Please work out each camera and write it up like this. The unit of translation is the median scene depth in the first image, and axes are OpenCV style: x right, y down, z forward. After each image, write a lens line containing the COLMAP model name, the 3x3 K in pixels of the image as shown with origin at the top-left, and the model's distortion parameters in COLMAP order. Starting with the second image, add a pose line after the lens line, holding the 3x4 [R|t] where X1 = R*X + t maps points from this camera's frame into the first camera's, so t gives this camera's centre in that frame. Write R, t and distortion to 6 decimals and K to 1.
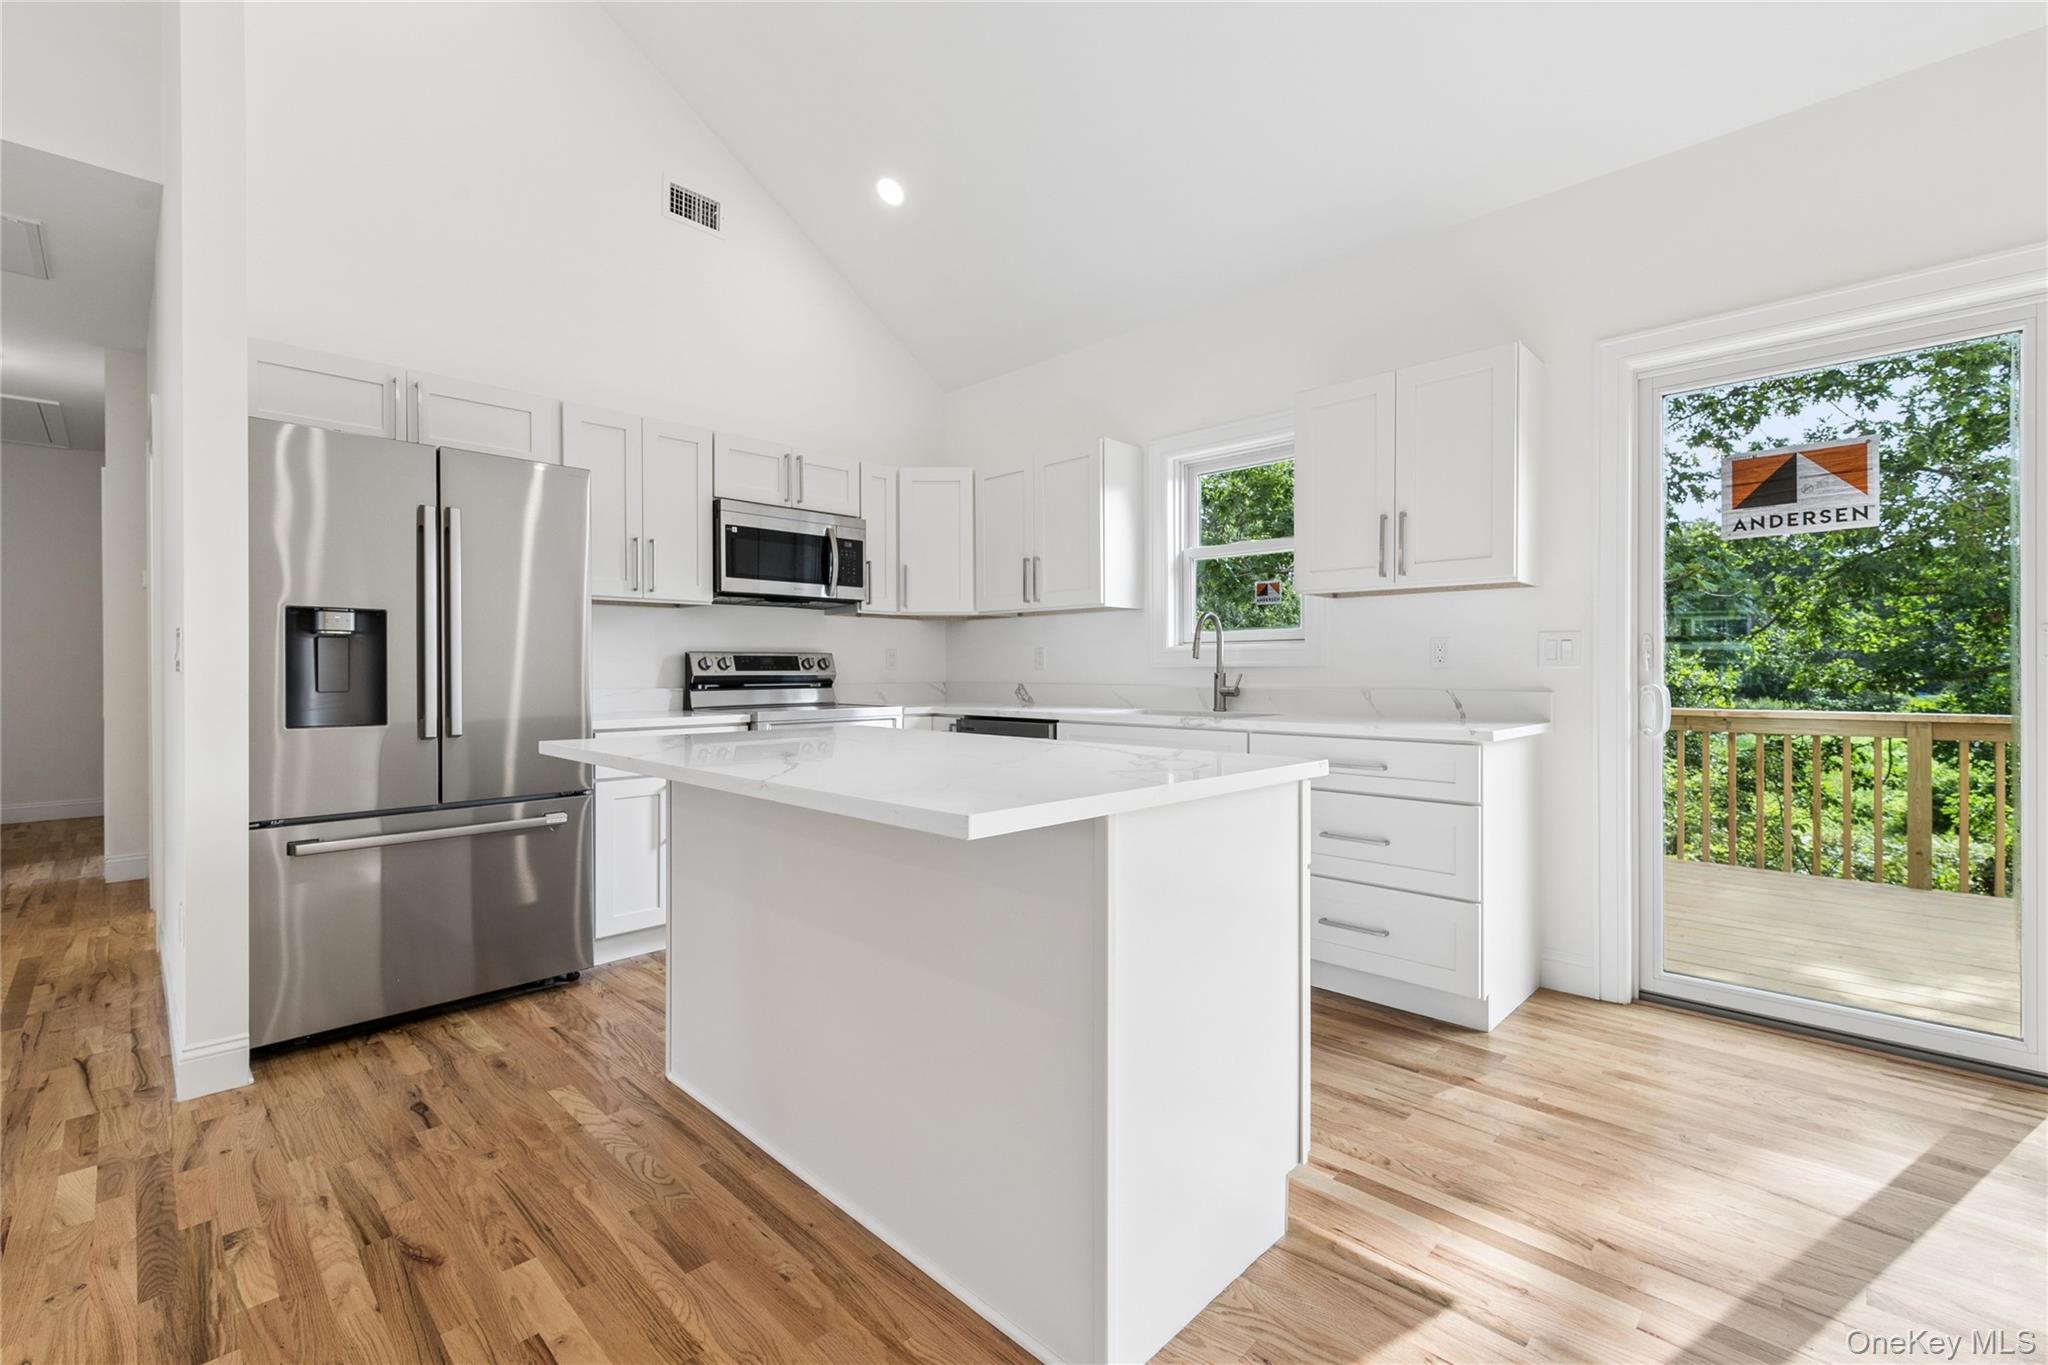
lens RADIAL K [[879.0, 0, 1027.6], [0, 879.0, 674.2], [0, 0, 1]] dist [0.001733, -0.000630]
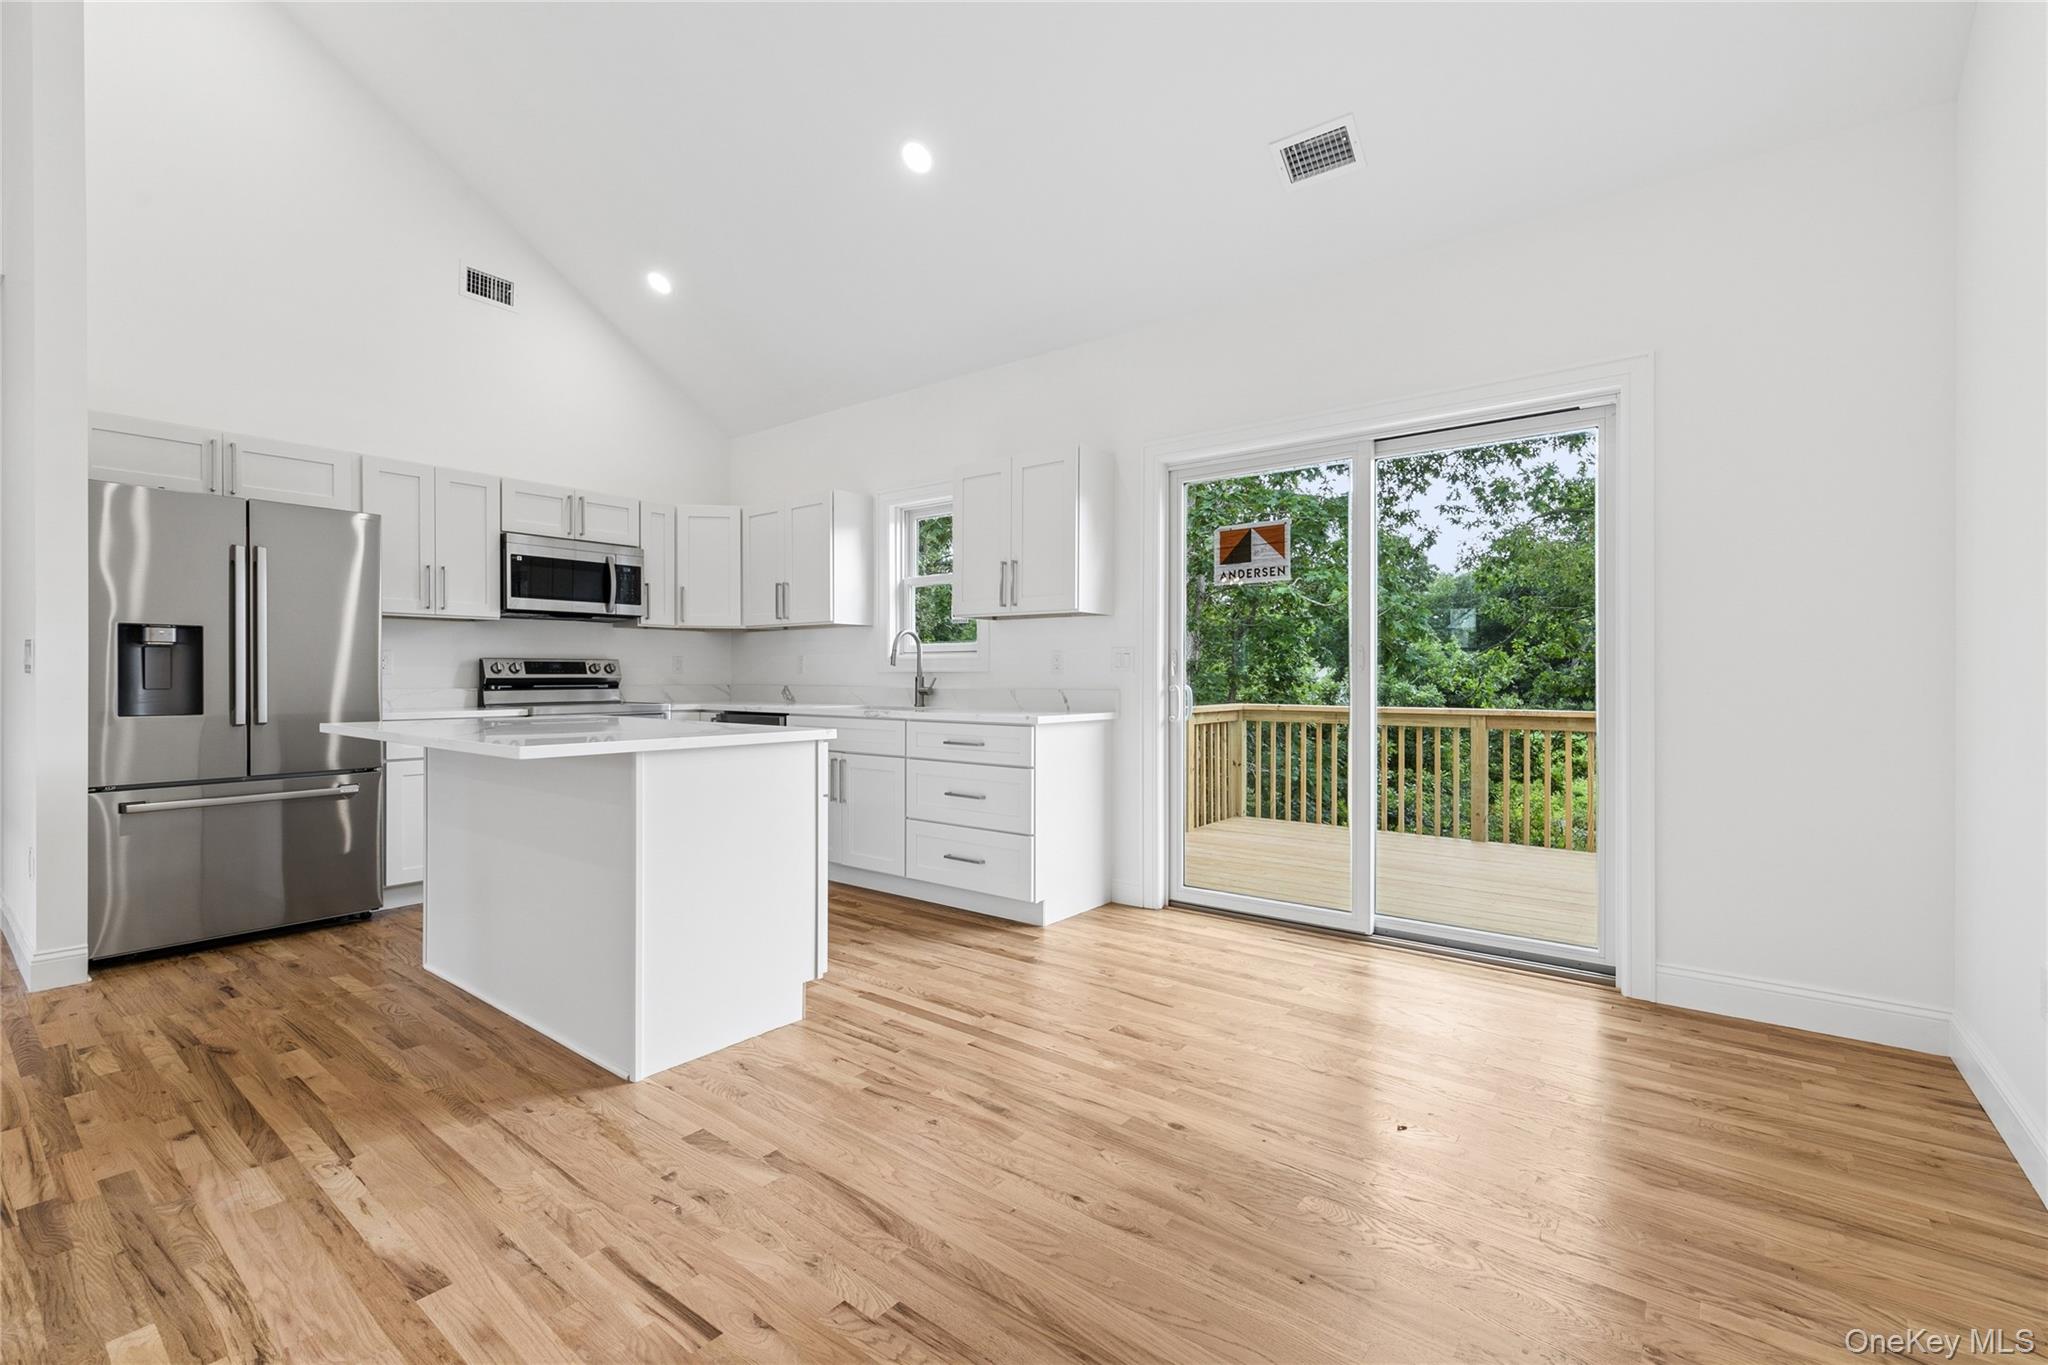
lens RADIAL K [[886.0, 0, 1029.6], [0, 886.0, 679.2], [0, 0, 1]] dist [0.000405, -0.000176]
pose [[0.993733, 0.002137, 0.111760, 0.318602], [-0.002132, 0.999998, -0.000168, 0.002863], [-0.111760, -0.000071, 0.993735, -0.411586]]
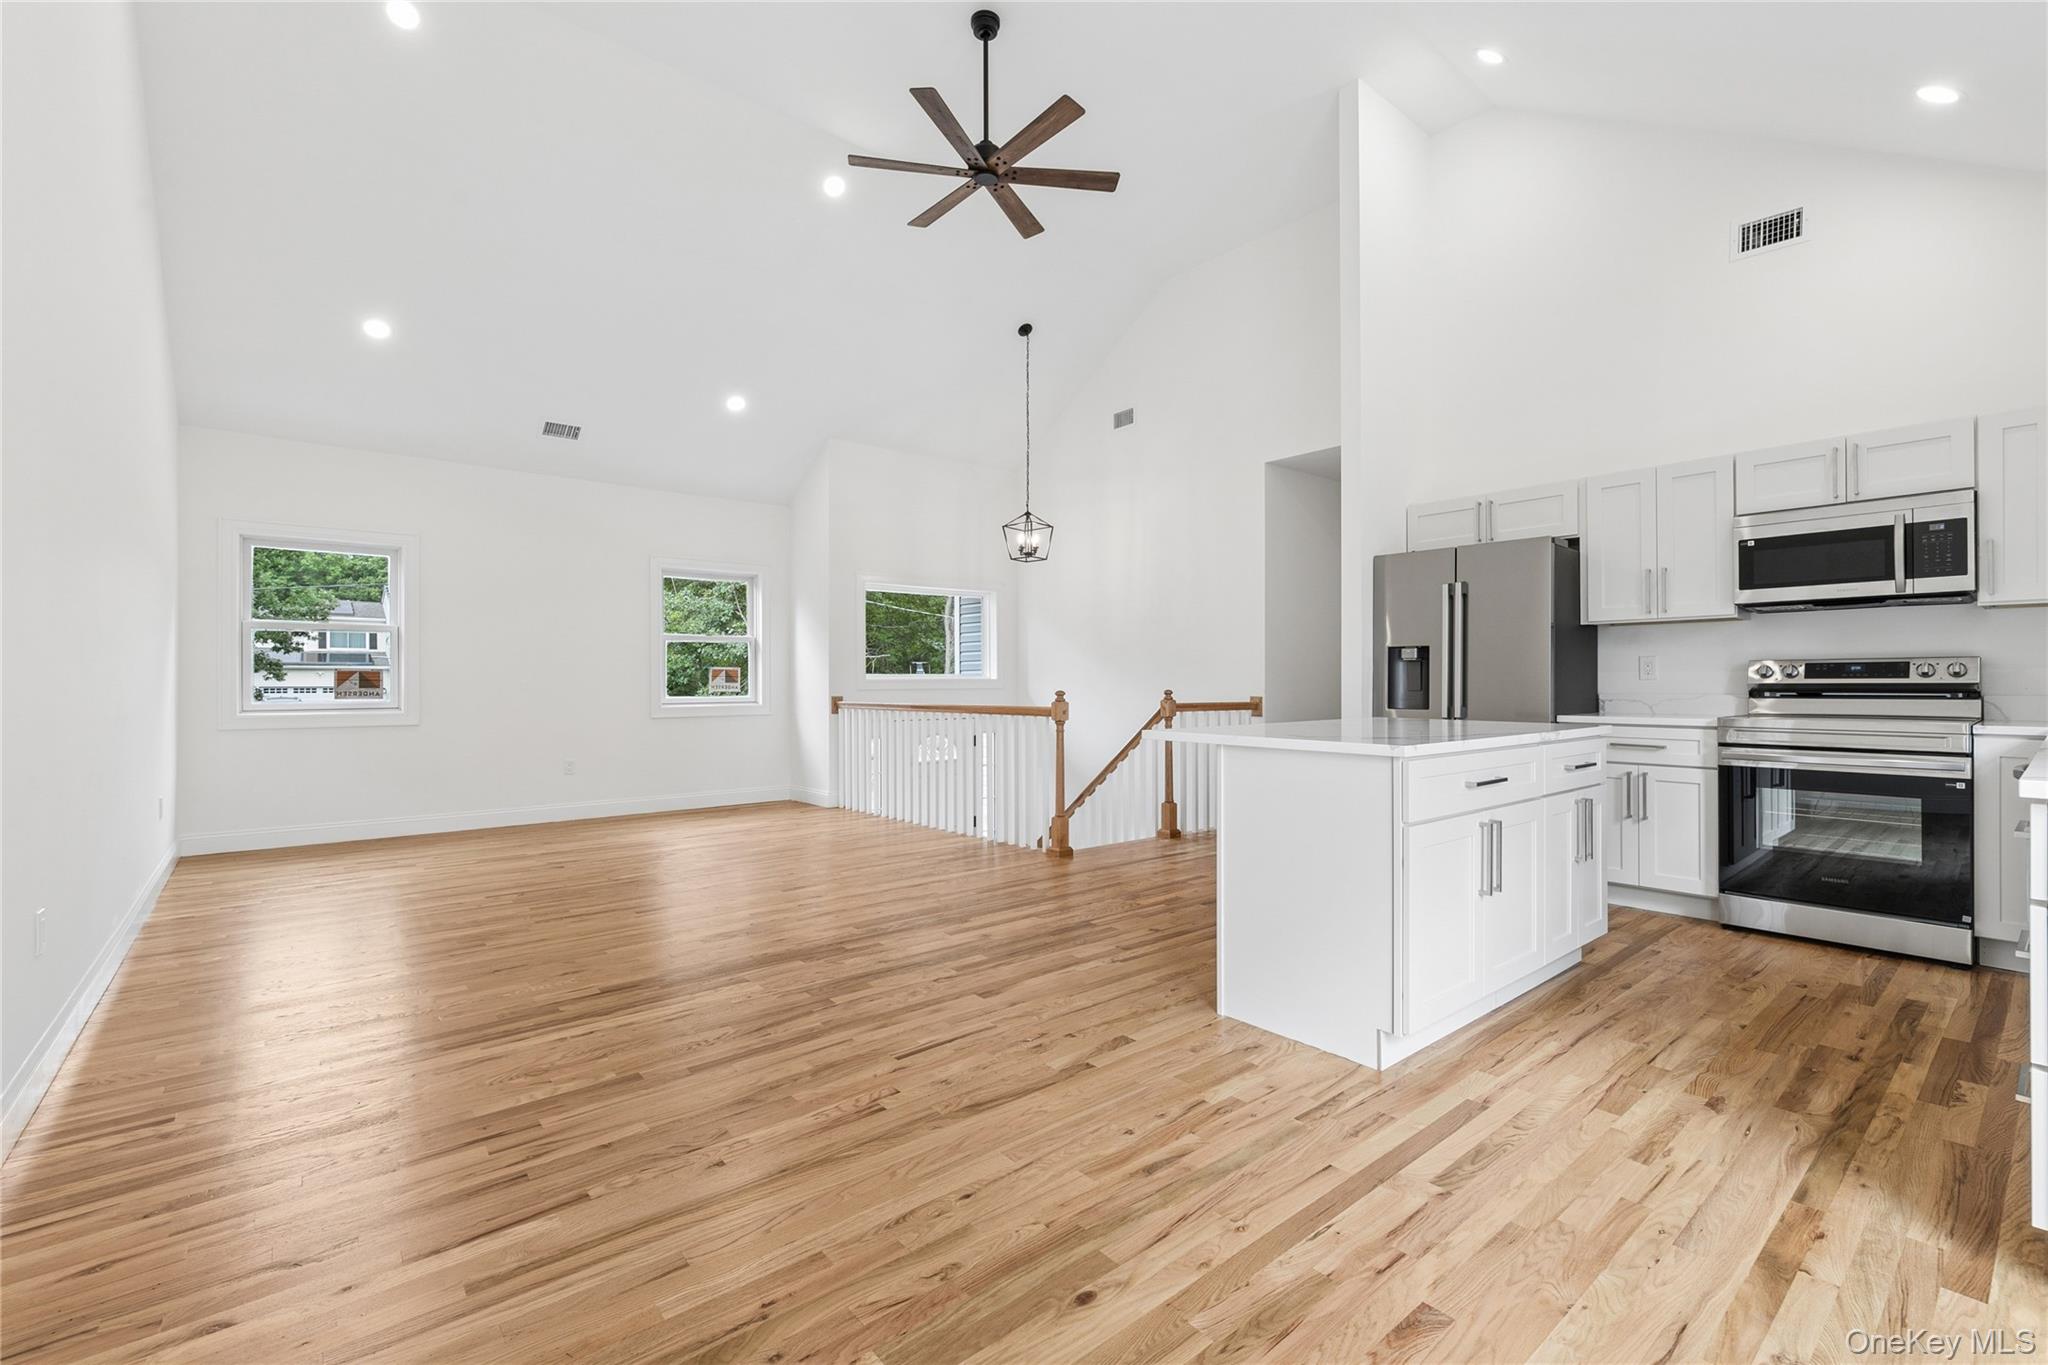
lens RADIAL K [[886.0, 0, 1029.6], [0, 886.0, 679.2], [0, 0, 1]] dist [0.000405, -0.000176]
pose [[-0.100313, -0.000846, -0.994956, 1.087272], [-0.000910, 0.999999, -0.000759, -0.002453], [0.994955, 0.000830, -0.100314, 0.349475]]
